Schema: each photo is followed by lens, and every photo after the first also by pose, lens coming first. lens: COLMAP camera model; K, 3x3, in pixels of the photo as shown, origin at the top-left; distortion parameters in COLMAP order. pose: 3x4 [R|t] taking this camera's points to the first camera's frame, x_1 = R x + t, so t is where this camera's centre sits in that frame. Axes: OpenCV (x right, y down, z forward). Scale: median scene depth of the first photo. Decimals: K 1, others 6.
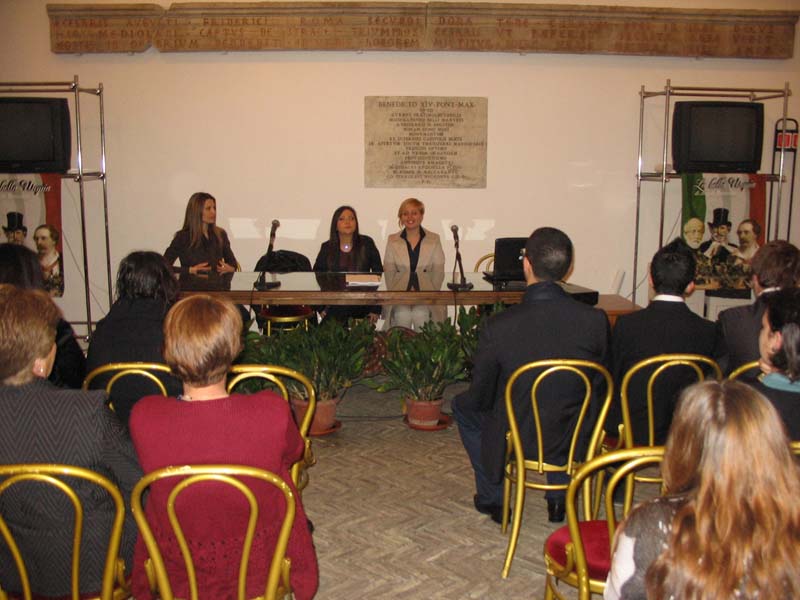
lens RADIAL K [[830.5, 0, 388.3], [0, 830.5, 315.7], [0, 0, 1]] dist [-0.192809, 0.198117]
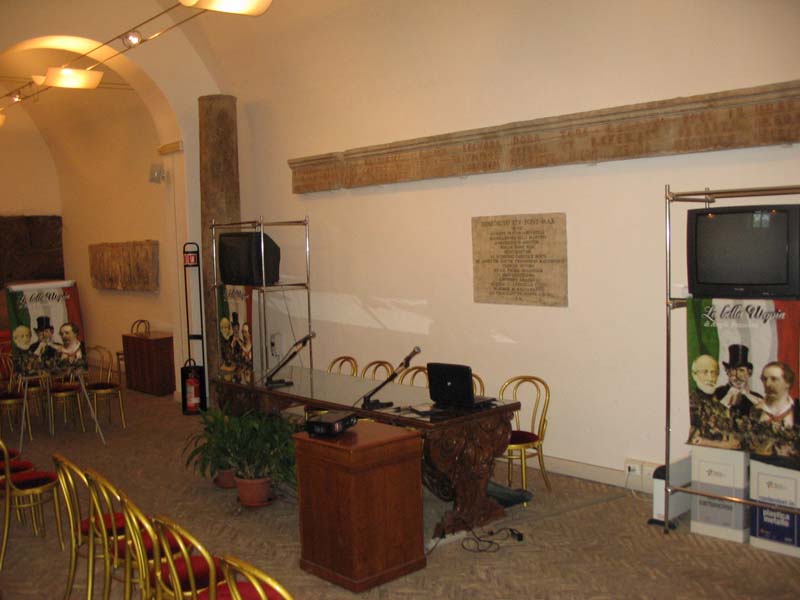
lens RADIAL K [[830.5, 0, 388.3], [0, 830.5, 315.7], [0, 0, 1]] dist [-0.192809, 0.198117]
pose [[0.646349, 0.044652, -0.761734, 0.749136], [-0.111065, 0.993160, -0.036023, -0.092535], [0.754916, 0.107885, 0.646887, 0.243607]]
